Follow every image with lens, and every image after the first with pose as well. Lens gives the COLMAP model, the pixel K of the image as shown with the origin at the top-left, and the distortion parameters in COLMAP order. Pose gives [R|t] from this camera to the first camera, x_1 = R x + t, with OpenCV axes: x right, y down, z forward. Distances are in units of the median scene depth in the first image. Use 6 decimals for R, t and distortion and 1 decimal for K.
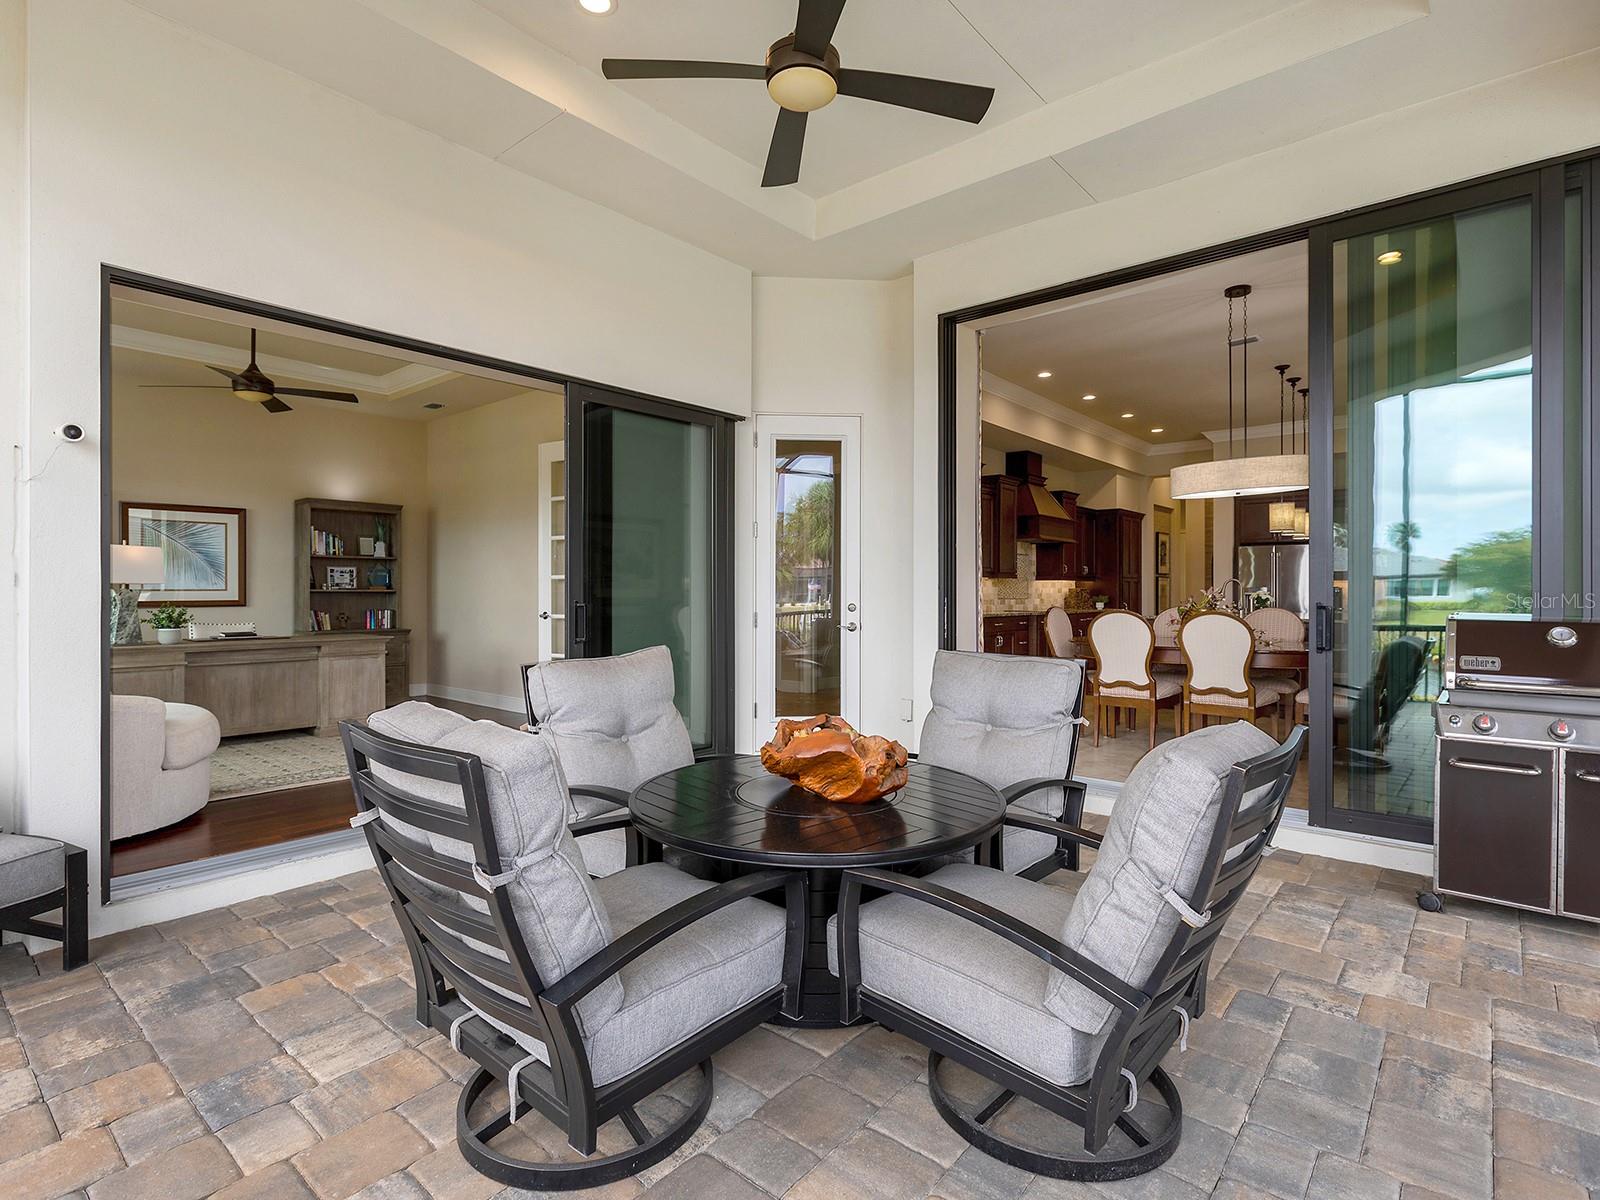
lens RADIAL K [[820.0, 0, 800.1], [0, 820.0, 594.0], [0, 0, 1]] dist [0.005032, -0.002426]
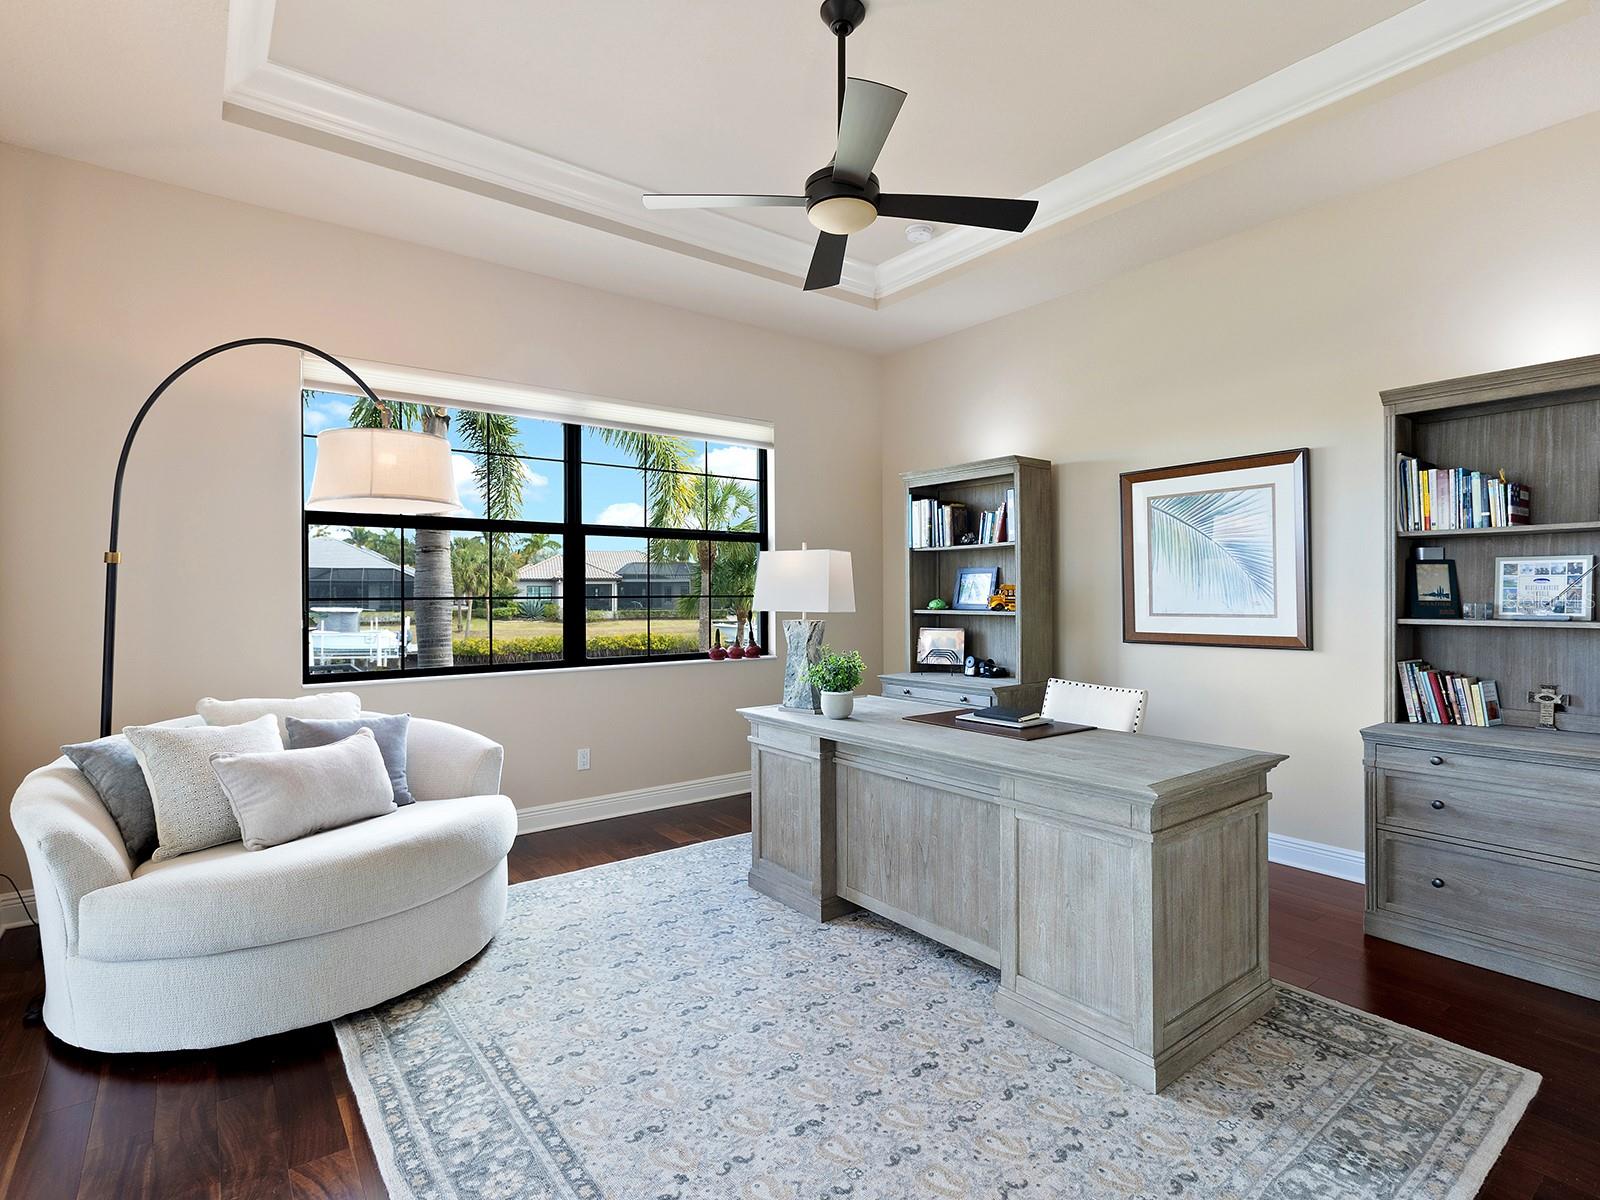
lens RADIAL K [[820.0, 0, 790.6], [0, 820.0, 582.7], [0, 0, 1]] dist [0.005032, -0.002426]
pose [[-0.212545, -0.013359, -0.977060, -0.142531], [0.002204, 0.999897, -0.014151, -0.018164], [0.977149, -0.005161, -0.212494, 0.782441]]
